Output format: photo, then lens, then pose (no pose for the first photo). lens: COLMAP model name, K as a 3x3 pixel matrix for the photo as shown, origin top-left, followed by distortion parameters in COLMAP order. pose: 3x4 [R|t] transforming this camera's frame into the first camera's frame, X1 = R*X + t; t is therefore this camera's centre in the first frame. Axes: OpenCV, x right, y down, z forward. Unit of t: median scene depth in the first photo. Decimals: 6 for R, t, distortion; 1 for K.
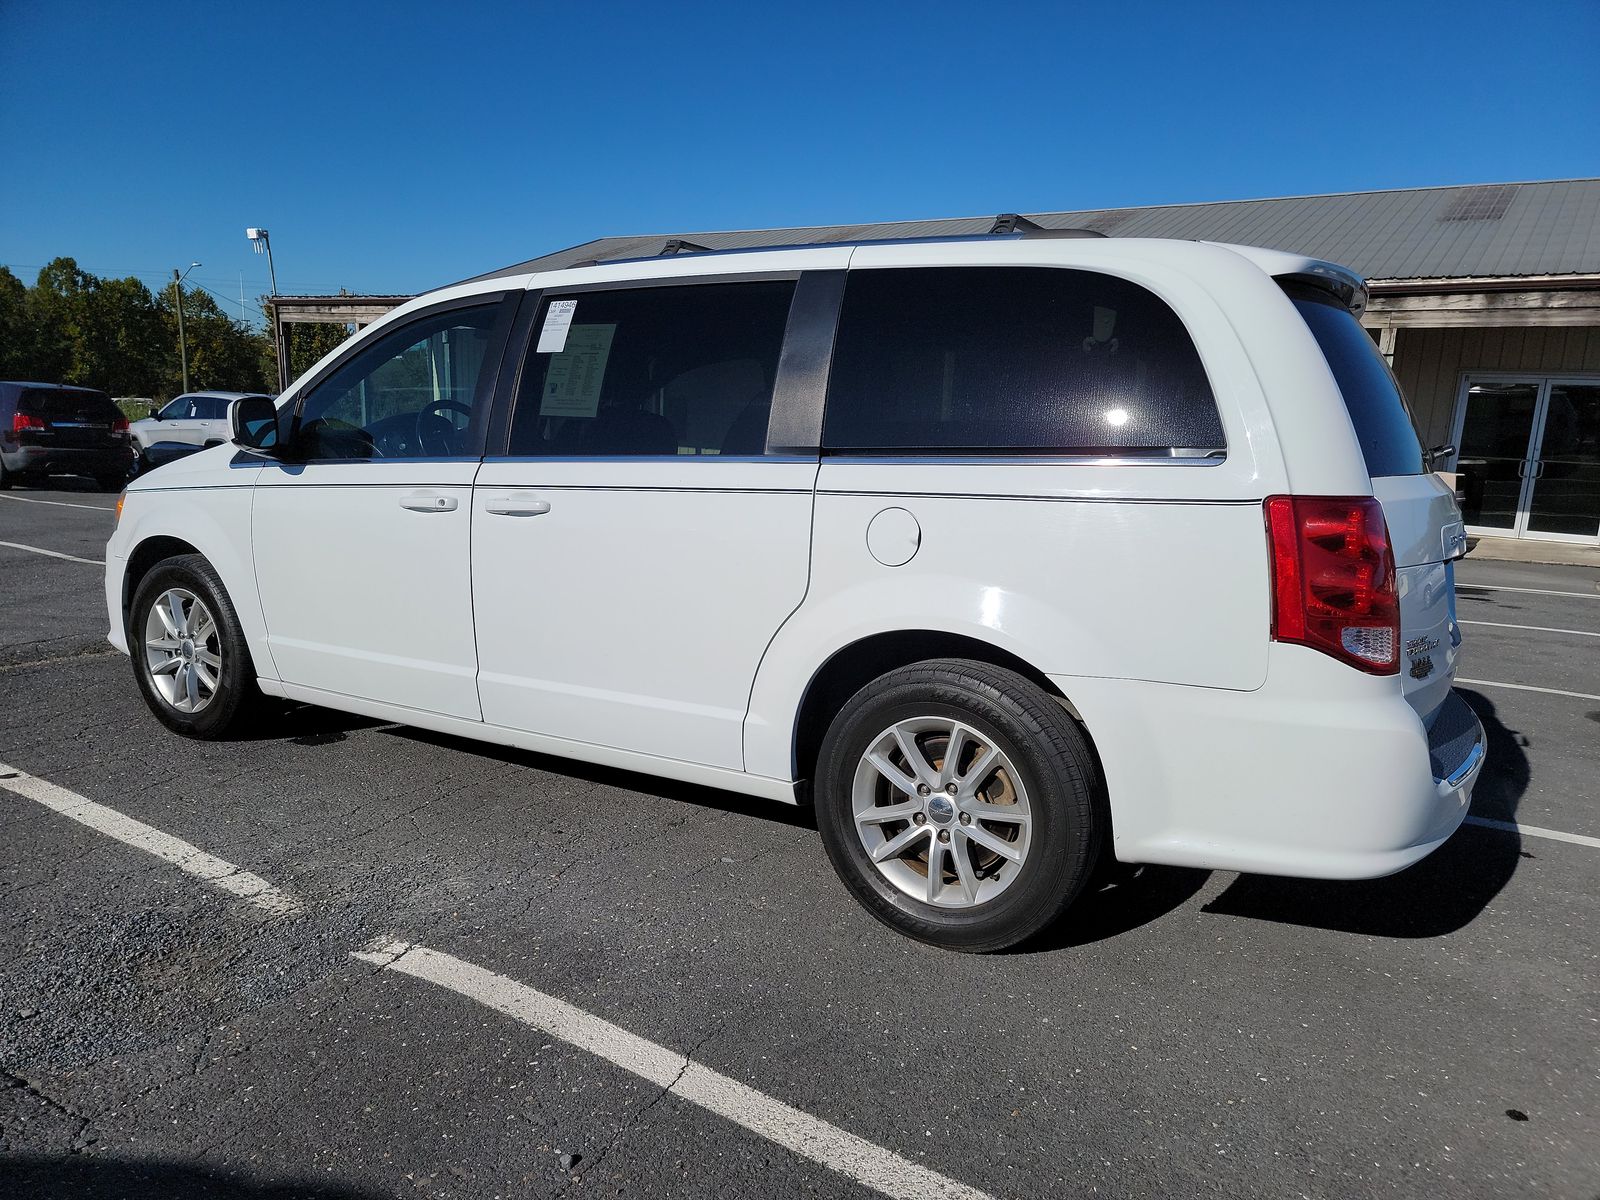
lens RADIAL K [[1111.4, 0, 810.3], [0, 1111.4, 599.9], [0, 0, 1]] dist [0.057976, -0.030779]
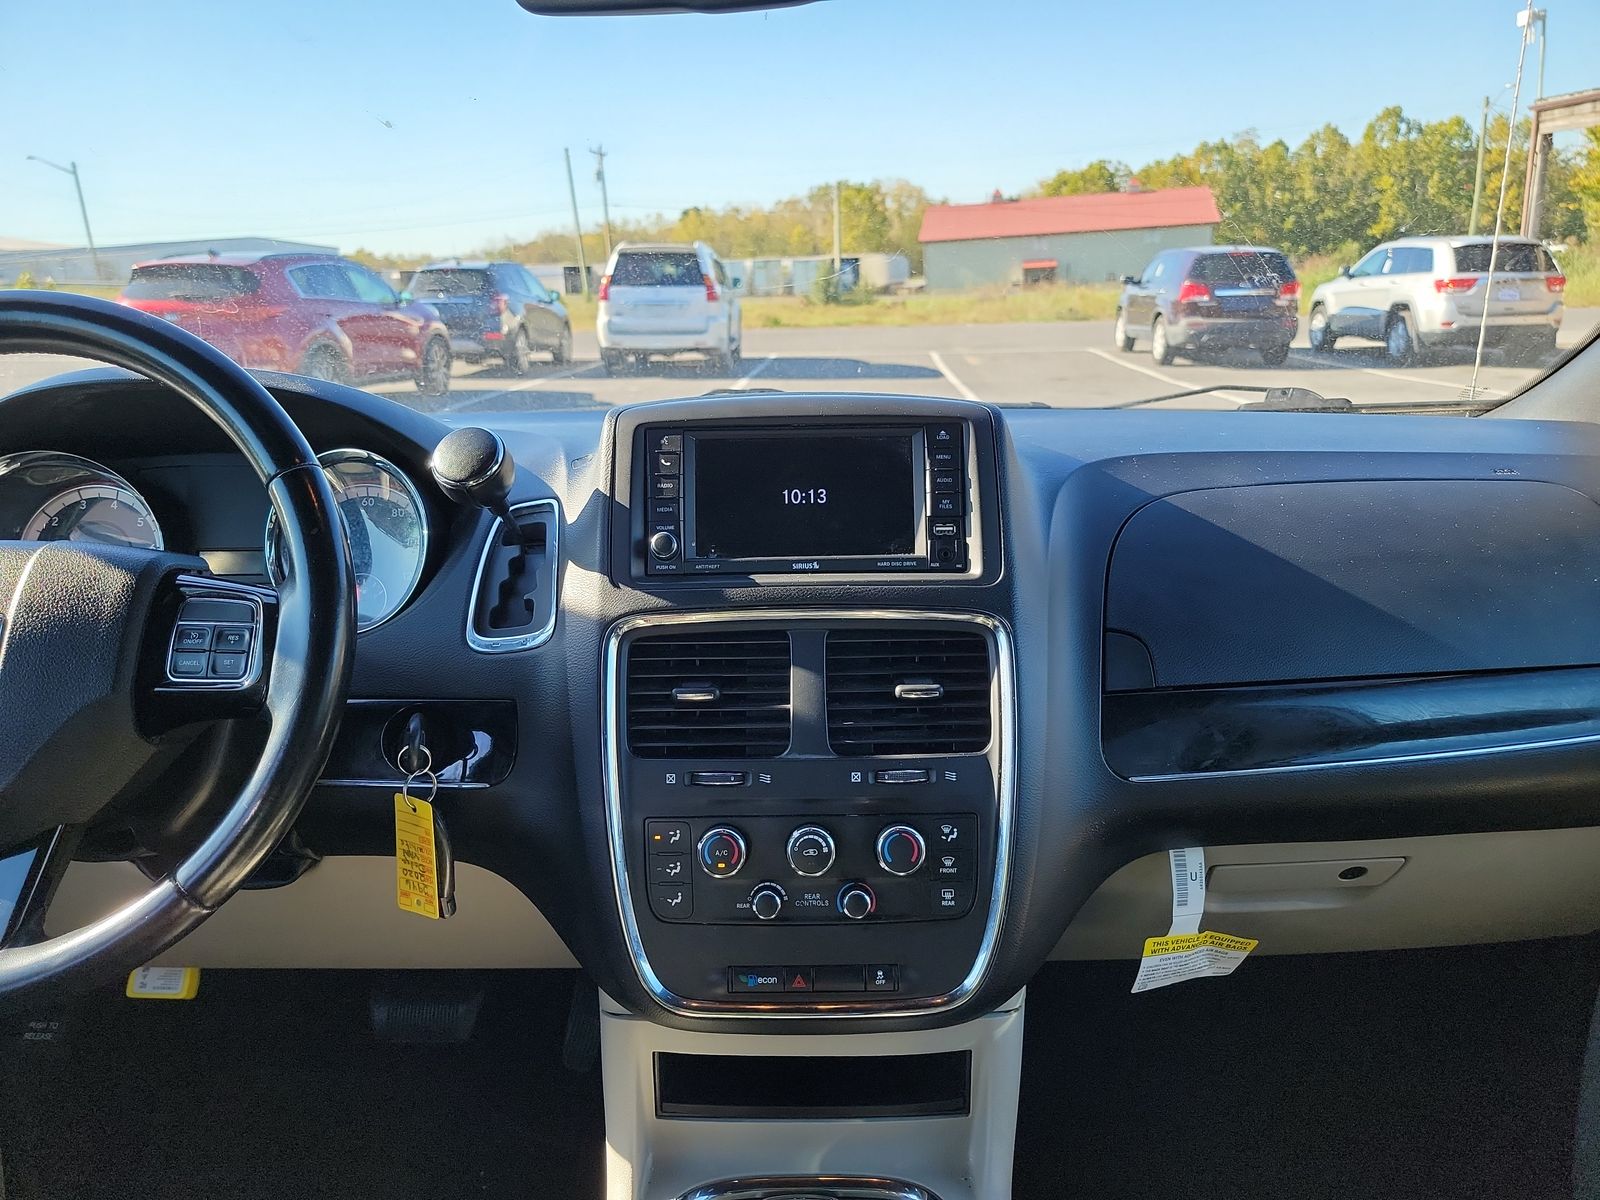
lens RADIAL K [[1111.4, 0, 801.1], [0, 1111.4, 594.1], [0, 0, 1]] dist [0.057976, -0.030779]
pose [[0.506871, 0.188773, -0.841099, -0.021311], [-0.084408, 0.981907, 0.169509, -0.033911], [0.857880, -0.014924, 0.513634, 0.196793]]
